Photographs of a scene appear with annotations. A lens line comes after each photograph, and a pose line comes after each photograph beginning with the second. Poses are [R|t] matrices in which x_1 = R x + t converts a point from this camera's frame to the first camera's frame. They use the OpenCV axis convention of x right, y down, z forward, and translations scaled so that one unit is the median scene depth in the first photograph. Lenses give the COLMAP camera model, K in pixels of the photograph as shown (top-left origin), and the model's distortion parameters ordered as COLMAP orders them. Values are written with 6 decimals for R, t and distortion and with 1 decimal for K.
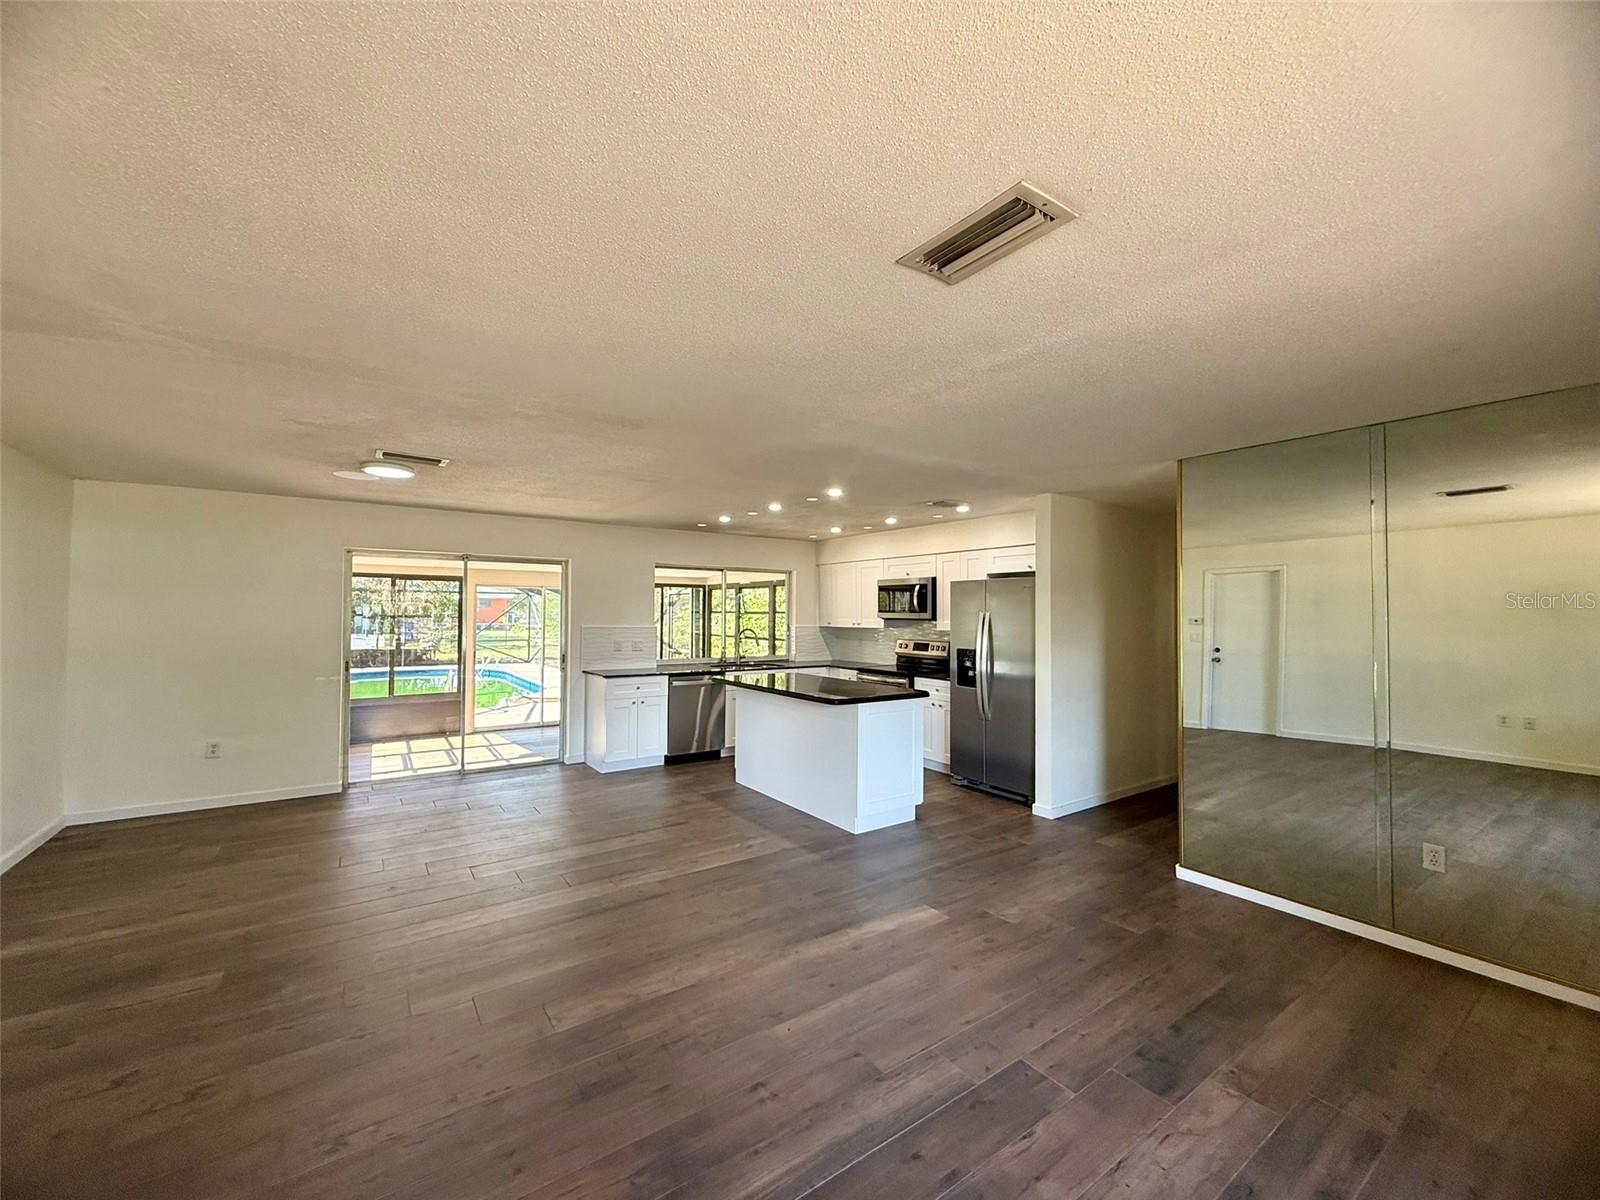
lens RADIAL K [[637.9, 0, 795.6], [0, 637.9, 600.0], [0, 0, 1]] dist [-0.000260, -0.000076]
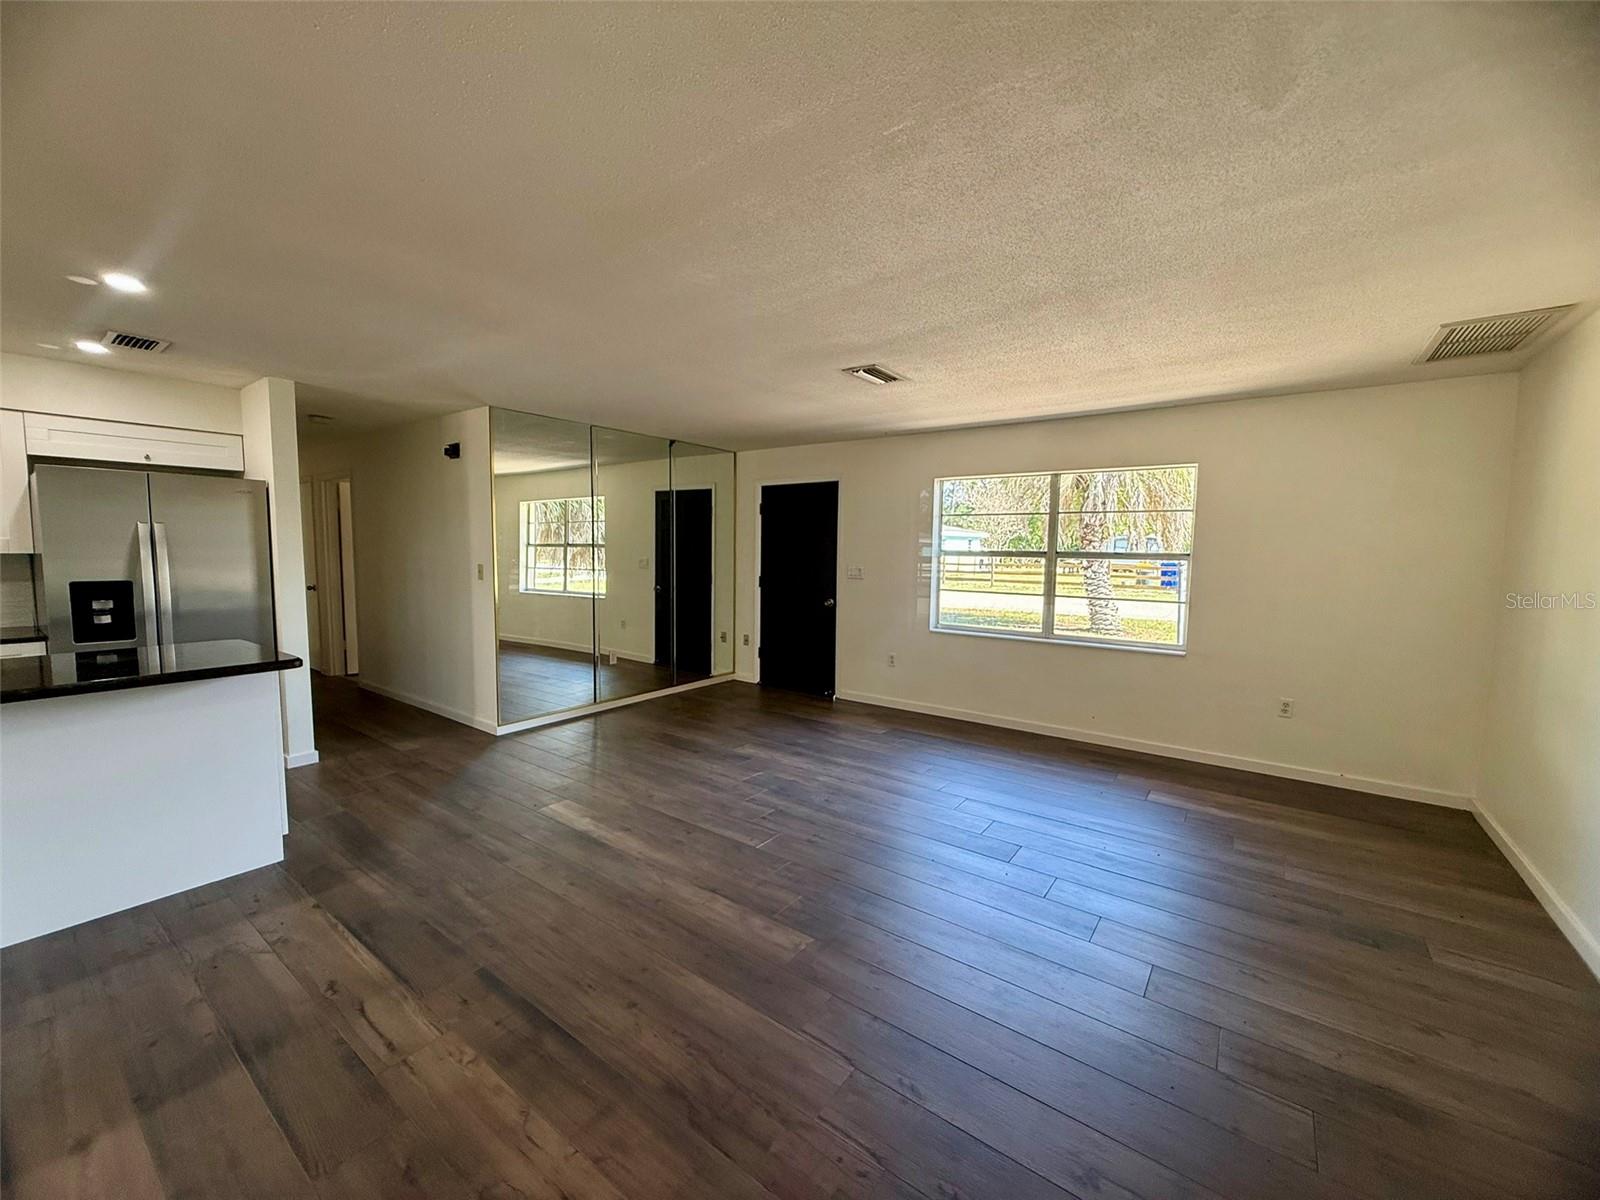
lens RADIAL K [[637.9, 0, 795.6], [0, 637.9, 600.0], [0, 0, 1]] dist [-0.000260, -0.000076]
pose [[-0.315734, -0.089565, 0.944611, -0.656462], [-0.033859, 0.995964, 0.083117, 0.026231], [-0.948243, -0.005740, -0.317493, 0.693101]]
